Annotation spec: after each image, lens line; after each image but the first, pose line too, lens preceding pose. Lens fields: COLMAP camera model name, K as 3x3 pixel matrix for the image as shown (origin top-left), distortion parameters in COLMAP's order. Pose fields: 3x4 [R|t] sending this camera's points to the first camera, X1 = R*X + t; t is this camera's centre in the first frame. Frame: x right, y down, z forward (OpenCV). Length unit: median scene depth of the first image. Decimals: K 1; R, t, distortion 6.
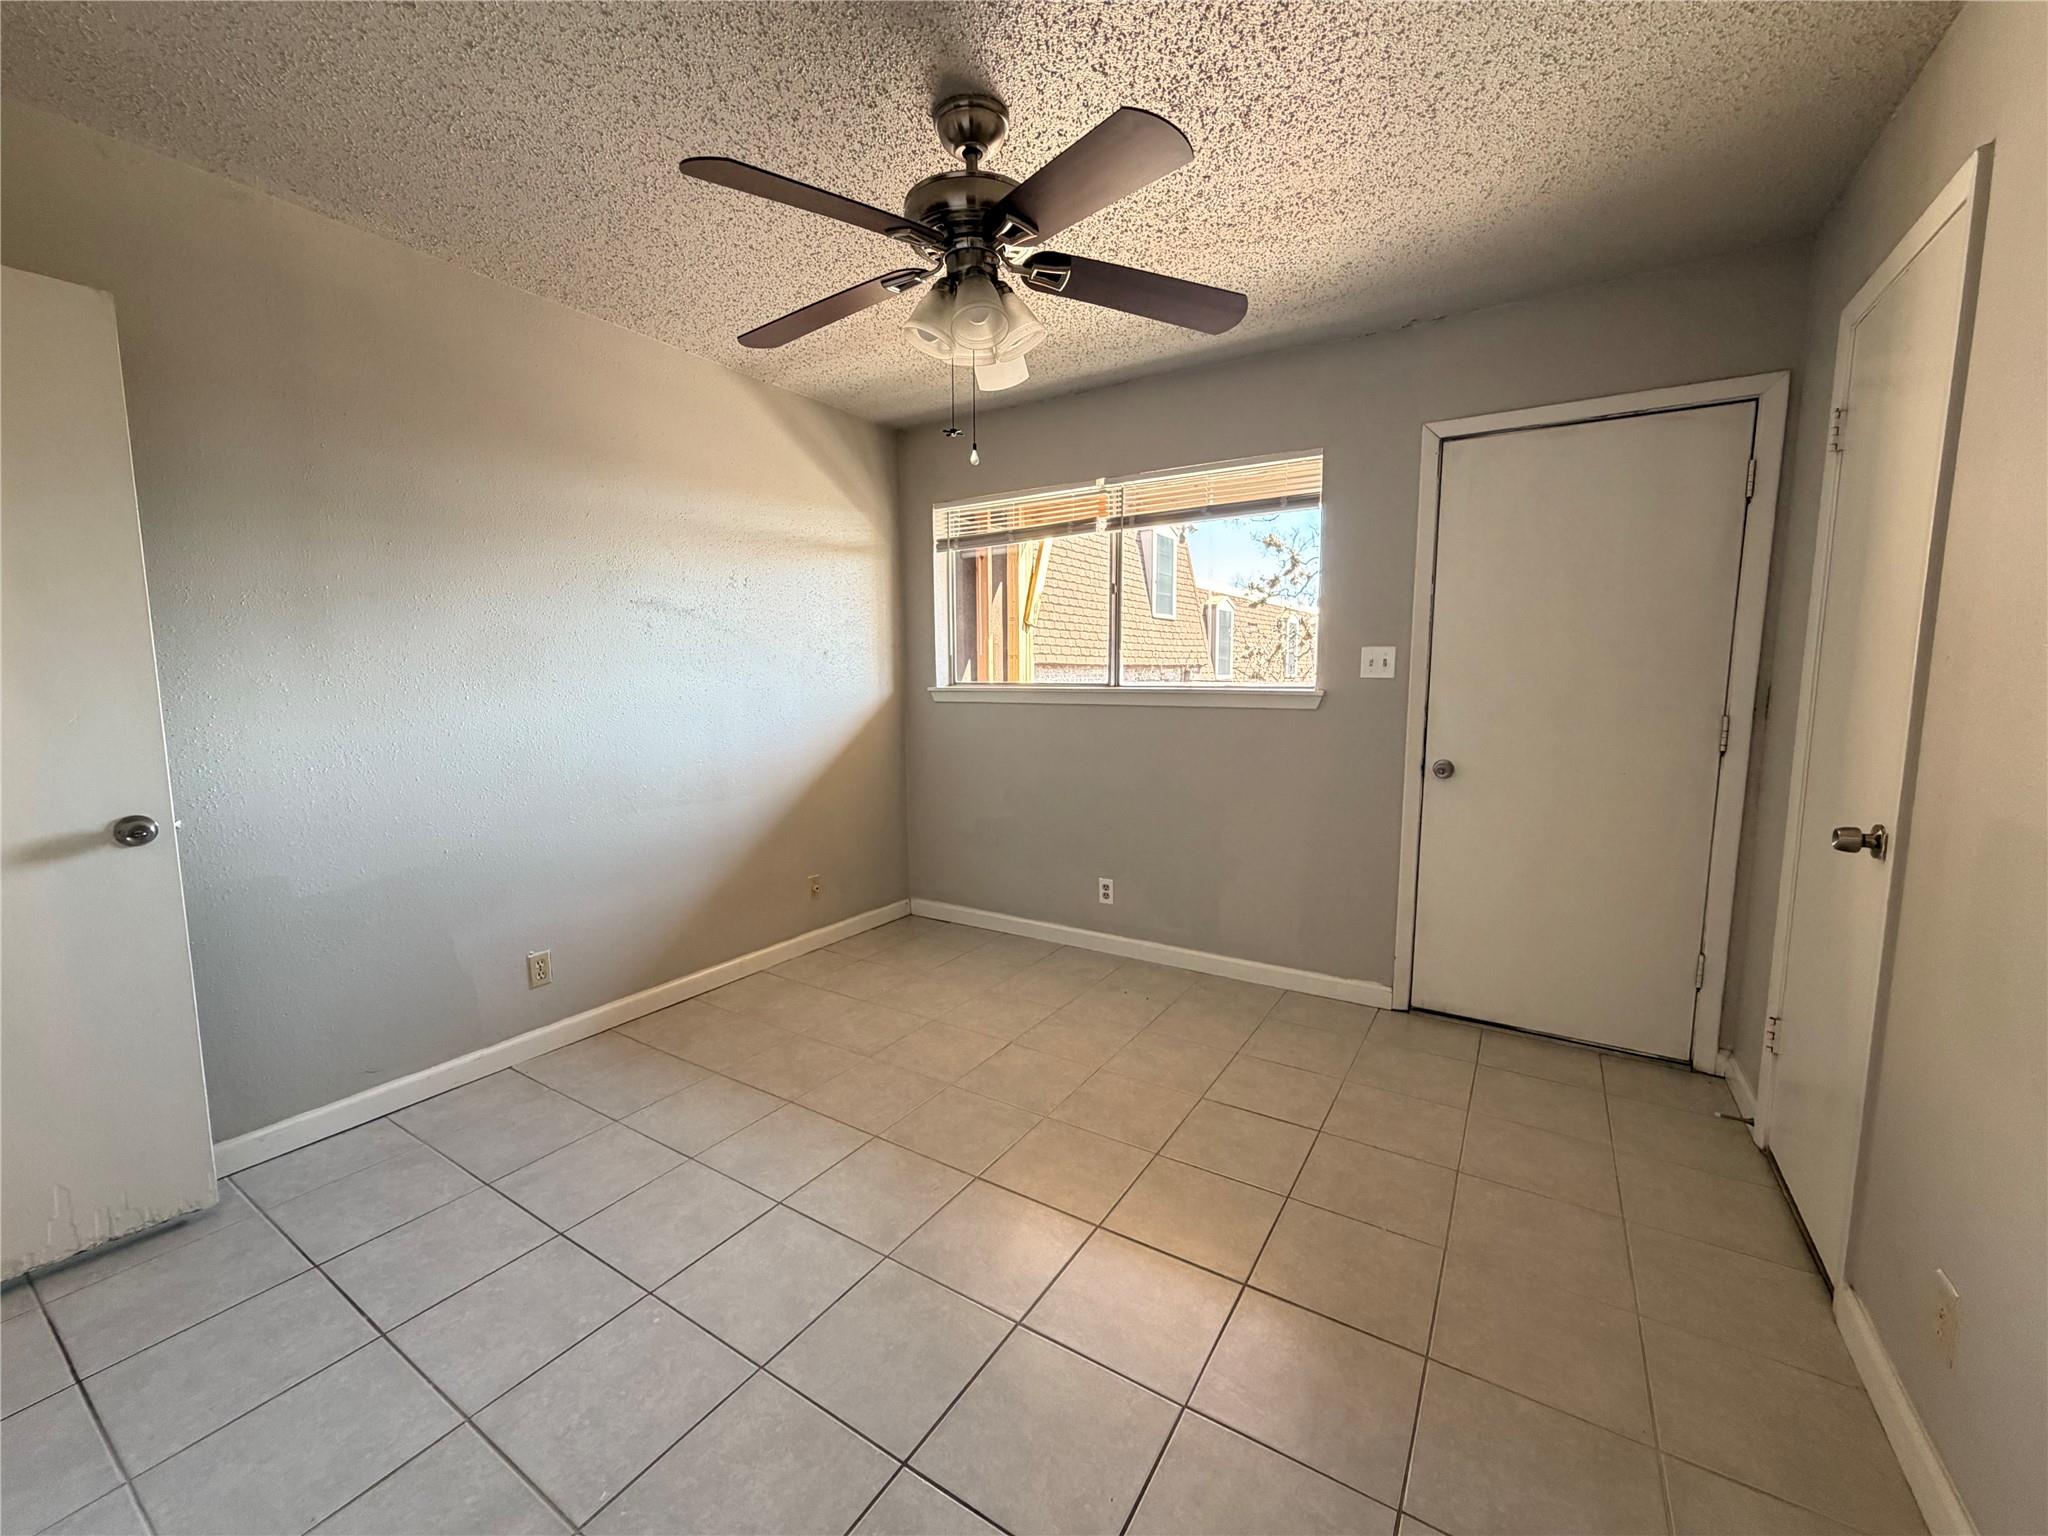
lens RADIAL K [[815.4, 0, 1020.2], [0, 815.4, 770.1], [0, 0, 1]] dist [-0.000085, -0.000426]
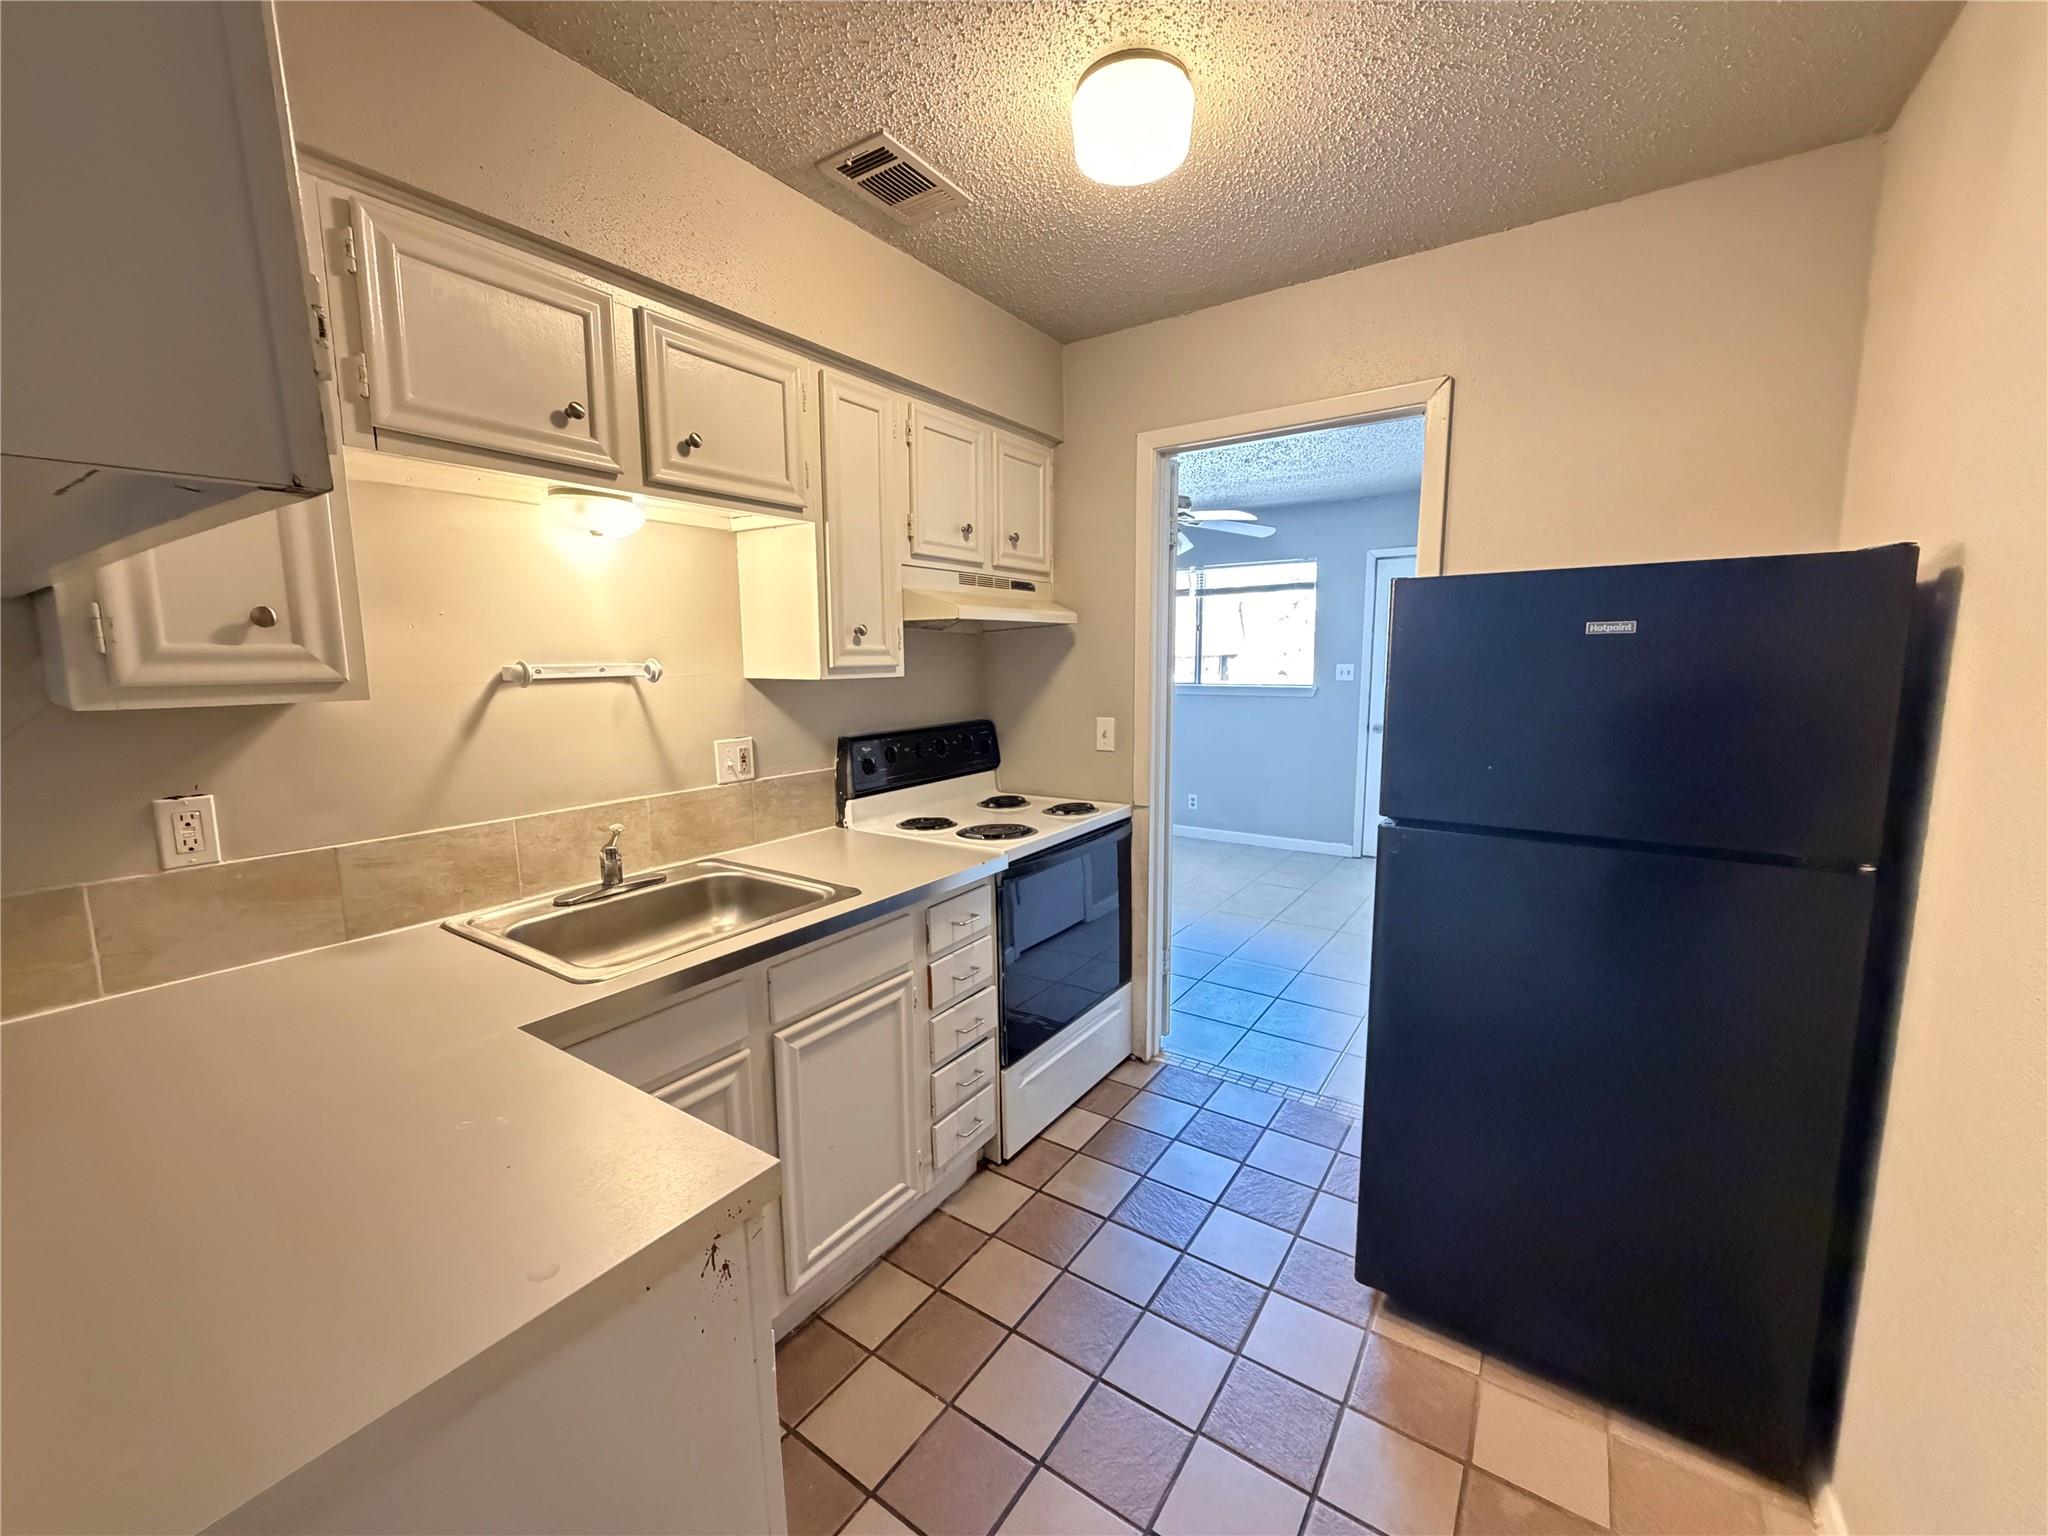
lens RADIAL K [[815.4, 0, 1013.8], [0, 815.4, 768.4], [0, 0, 1]] dist [-0.000085, -0.000426]
pose [[0.999226, -0.001331, -0.039309, -0.255021], [0.002087, 0.999814, 0.019198, 0.052895], [0.039276, -0.019265, 0.999043, -0.920878]]
